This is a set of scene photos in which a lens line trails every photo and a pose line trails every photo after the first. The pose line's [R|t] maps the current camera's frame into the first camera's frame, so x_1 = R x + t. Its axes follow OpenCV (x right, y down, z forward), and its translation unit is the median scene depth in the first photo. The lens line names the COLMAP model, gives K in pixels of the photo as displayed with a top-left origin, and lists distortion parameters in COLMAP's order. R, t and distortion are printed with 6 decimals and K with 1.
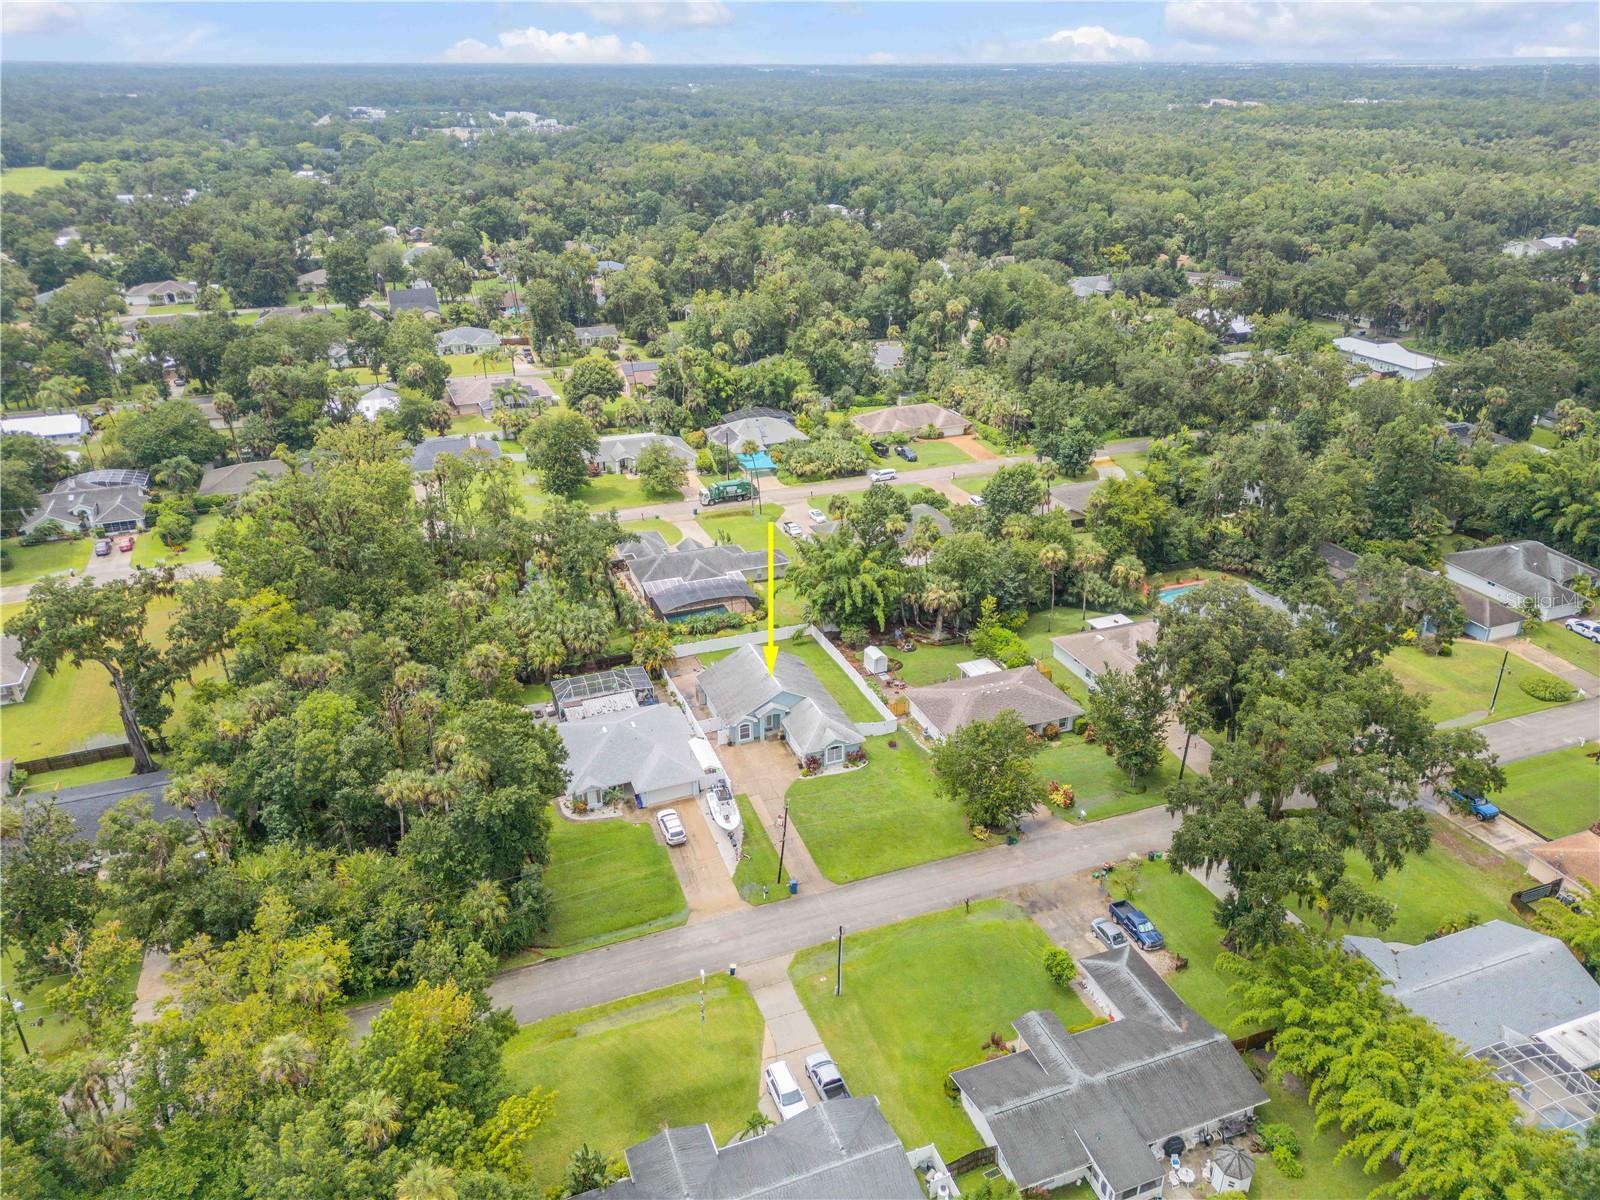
lens RADIAL K [[1122.4, 0, 800.0], [0, 1122.4, 600.0], [0, 0, 1]] dist [0.079028, -0.077429]
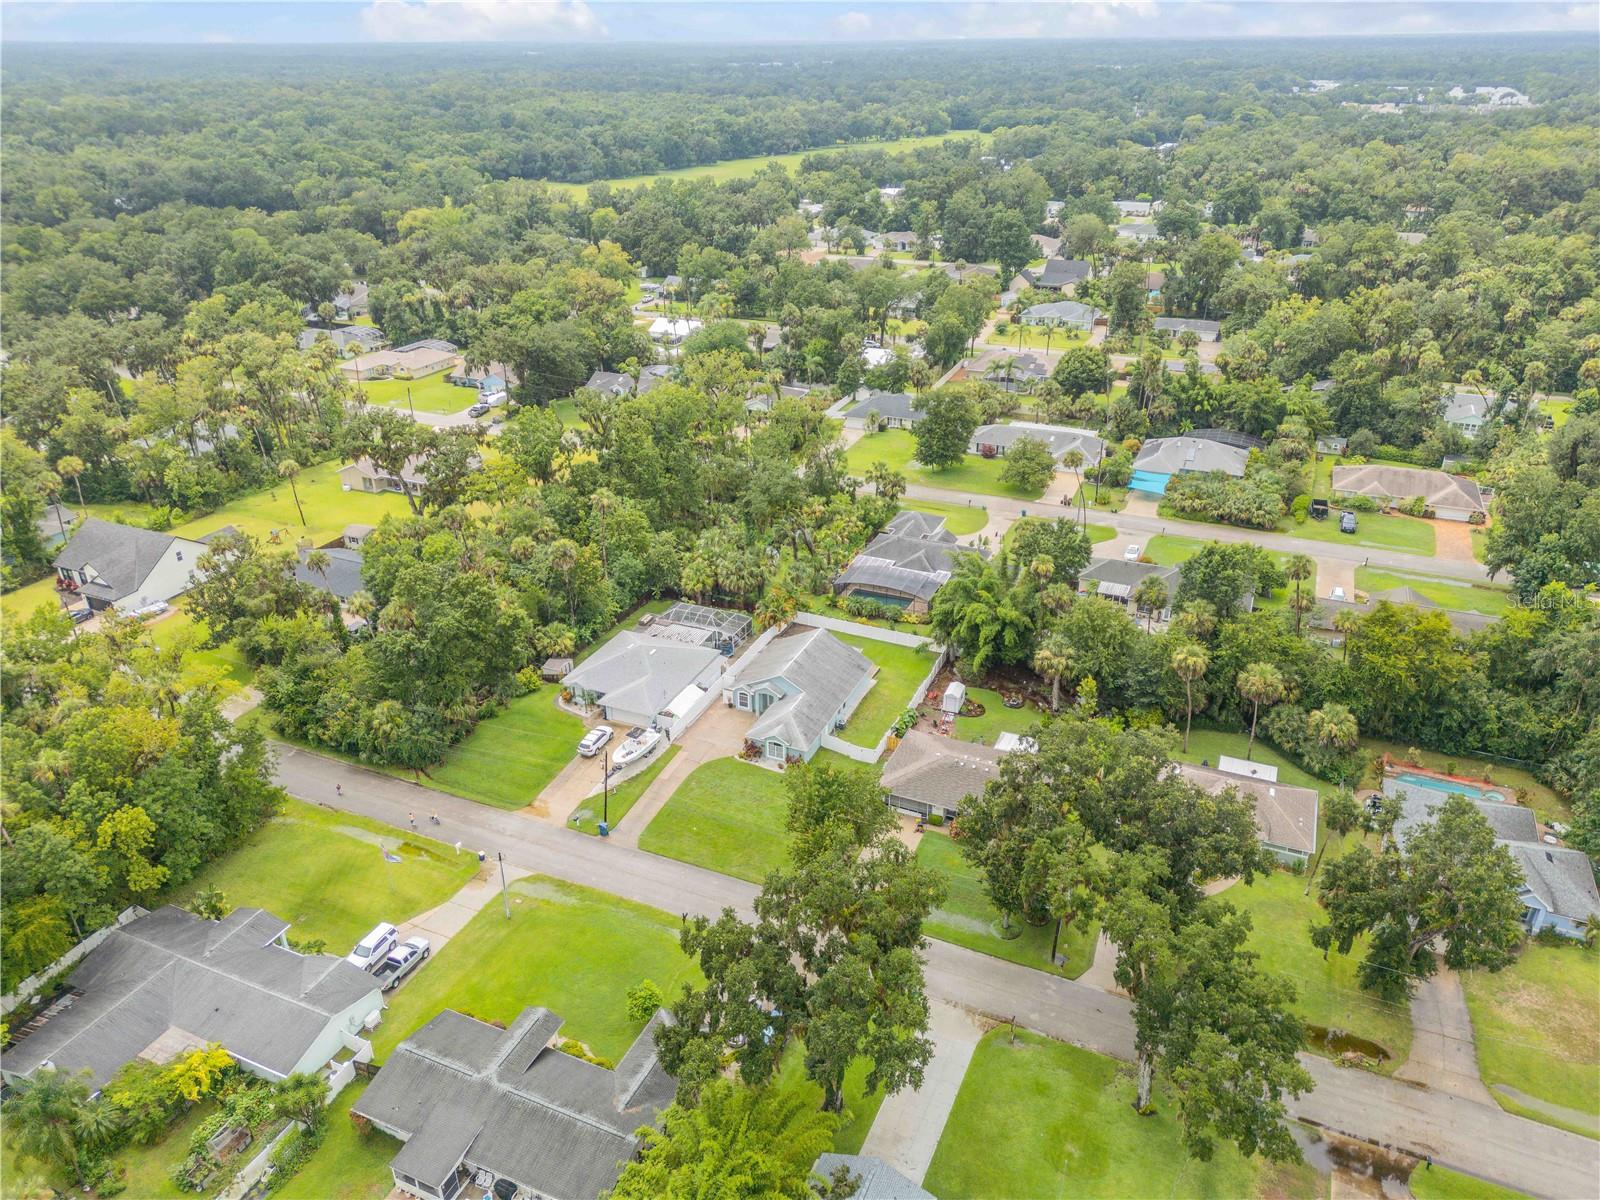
lens RADIAL K [[1122.2, 0, 800.0], [0, 1122.2, 600.0], [0, 0, 1]] dist [0.121577, -0.176232]
pose [[0.708110, 0.310703, -0.634069, 0.512165], [-0.298294, 0.945551, 0.130208, -0.099067], [0.640001, 0.096937, 0.762235, 0.204879]]
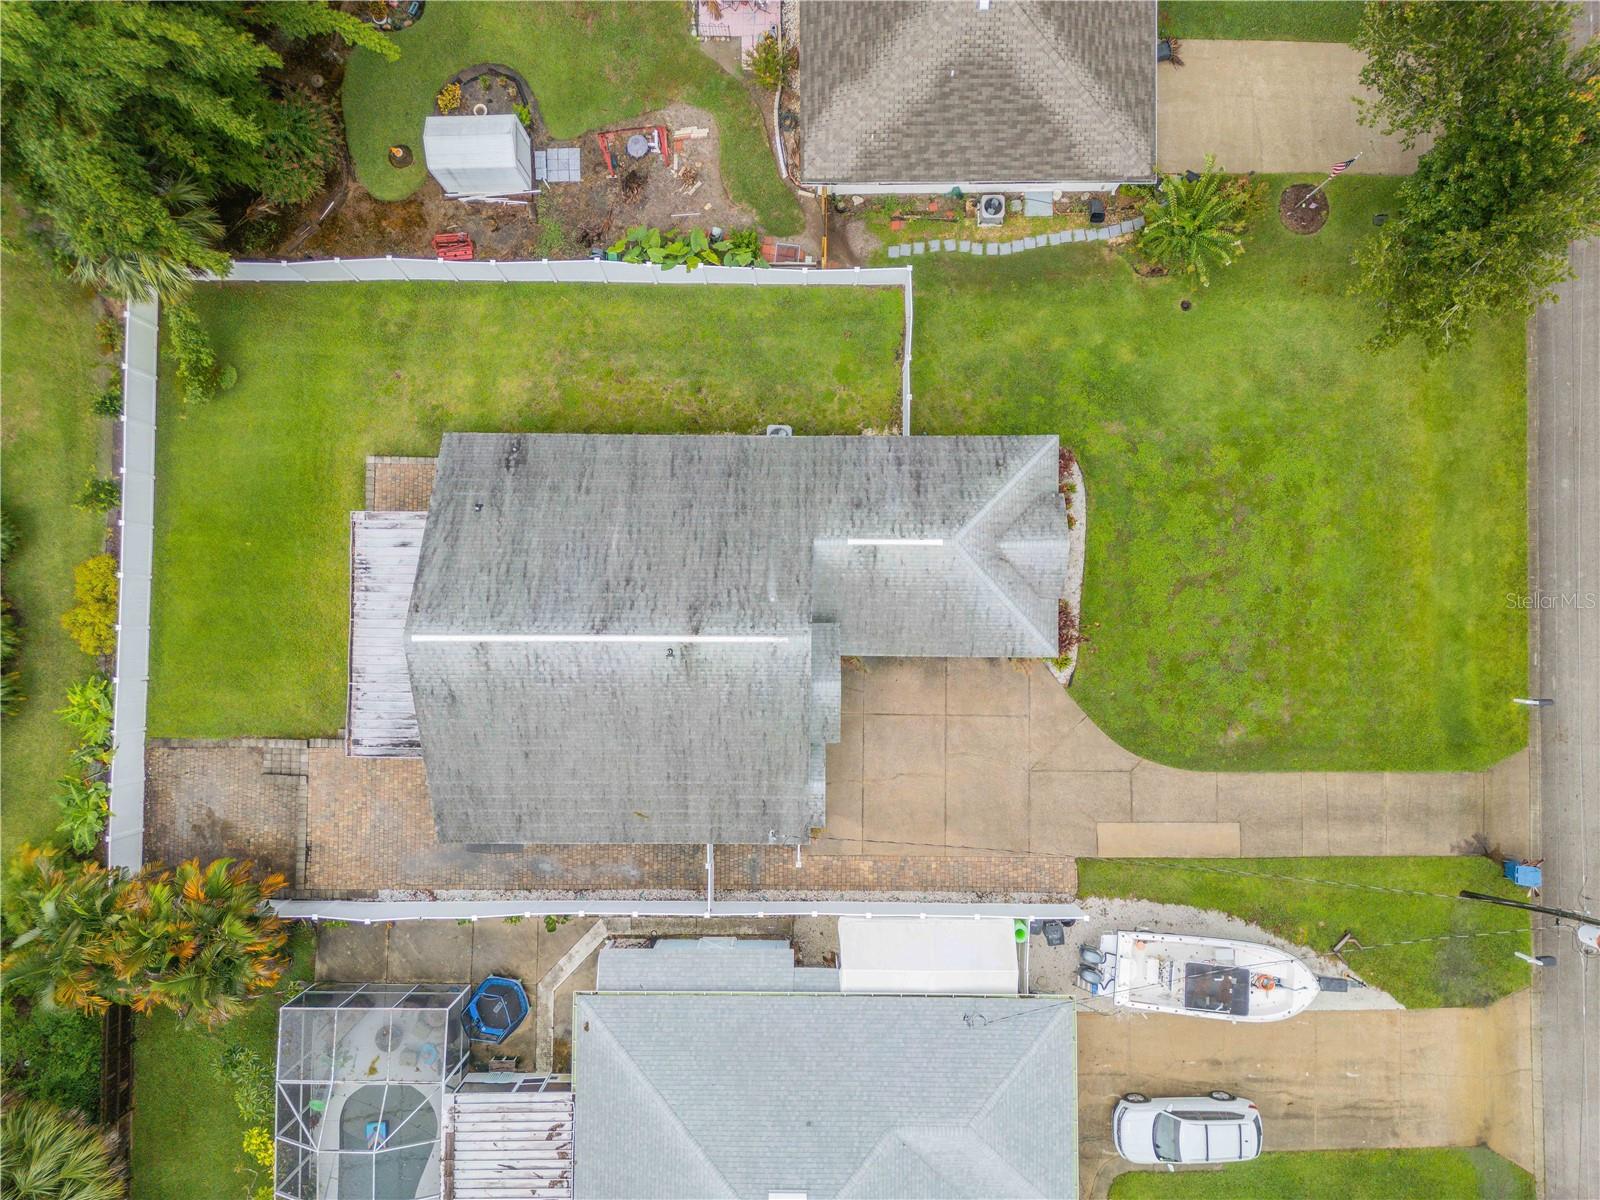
lens RADIAL K [[1122.4, 0, 800.0], [0, 1122.4, 600.0], [0, 0, 1]] dist [0.079028, -0.077429]
pose [[0.361784, -0.932000, 0.022074, -0.011295], [0.406016, 0.178834, 0.896197, -0.136995], [-0.839204, -0.315267, 0.443106, 0.745300]]
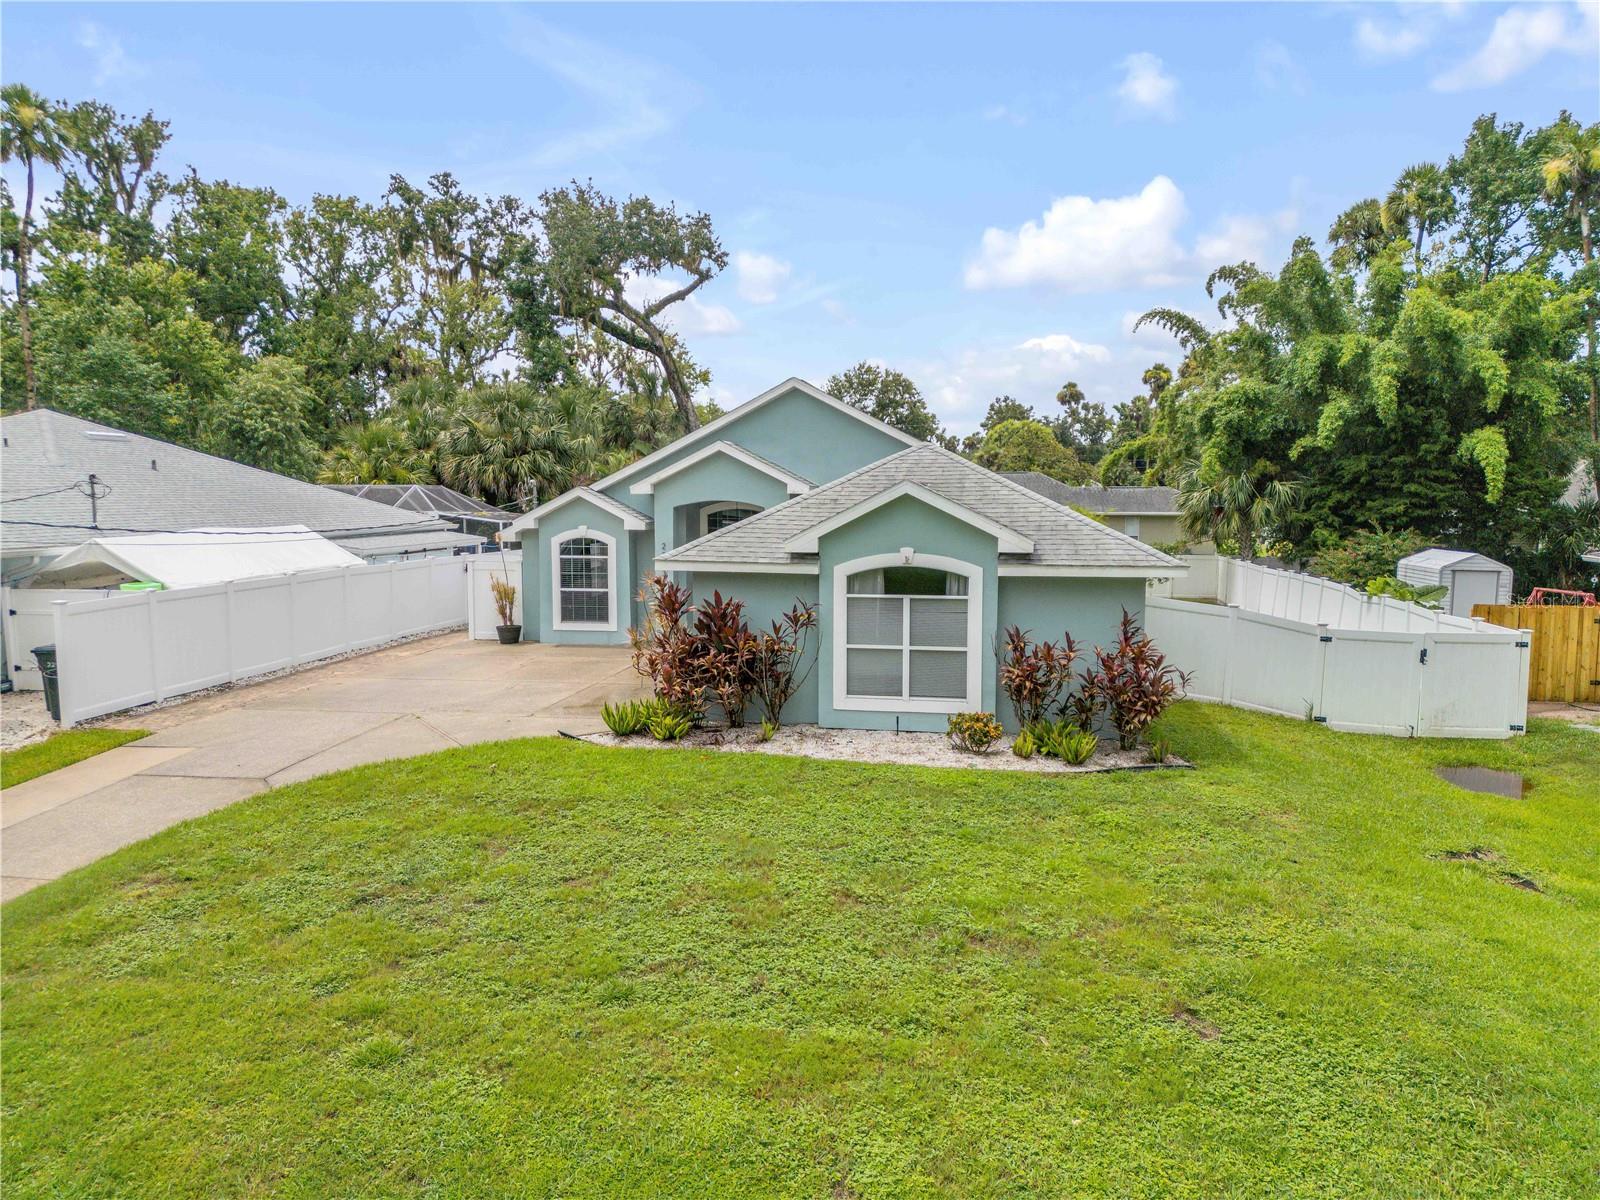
lens RADIAL K [[1122.4, 0, 800.0], [0, 1122.4, 600.0], [0, 0, 1]] dist [0.079028, -0.077429]
pose [[0.856051, 0.052810, -0.514187, 0.070377], [-0.225062, 0.933601, -0.278812, 0.139946], [0.465322, 0.354401, 0.811095, 0.724176]]
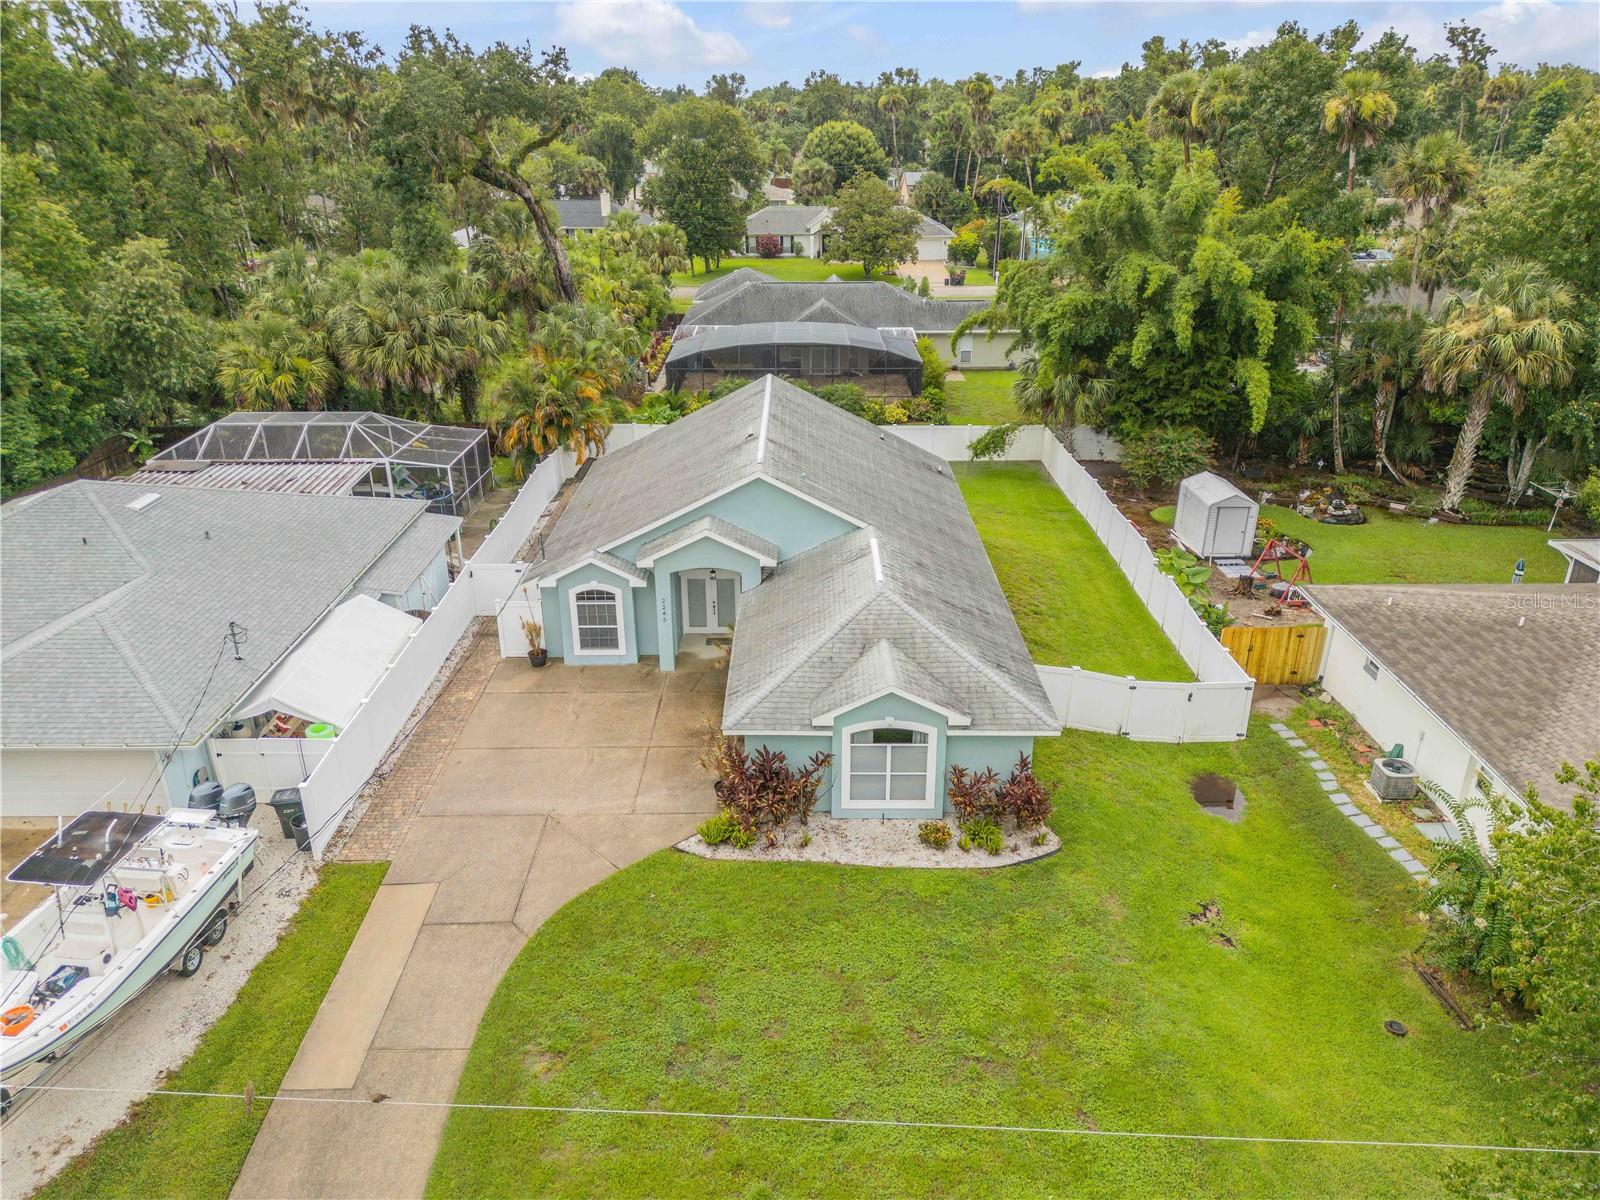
lens RADIAL K [[1122.4, 0, 800.0], [0, 1122.4, 600.0], [0, 0, 1]] dist [0.079028, -0.077429]
pose [[0.933356, 0.141934, -0.329698, 0.064038], [-0.153543, 0.988098, -0.009297, 0.090936], [0.324455, 0.059300, 0.944041, 0.653261]]
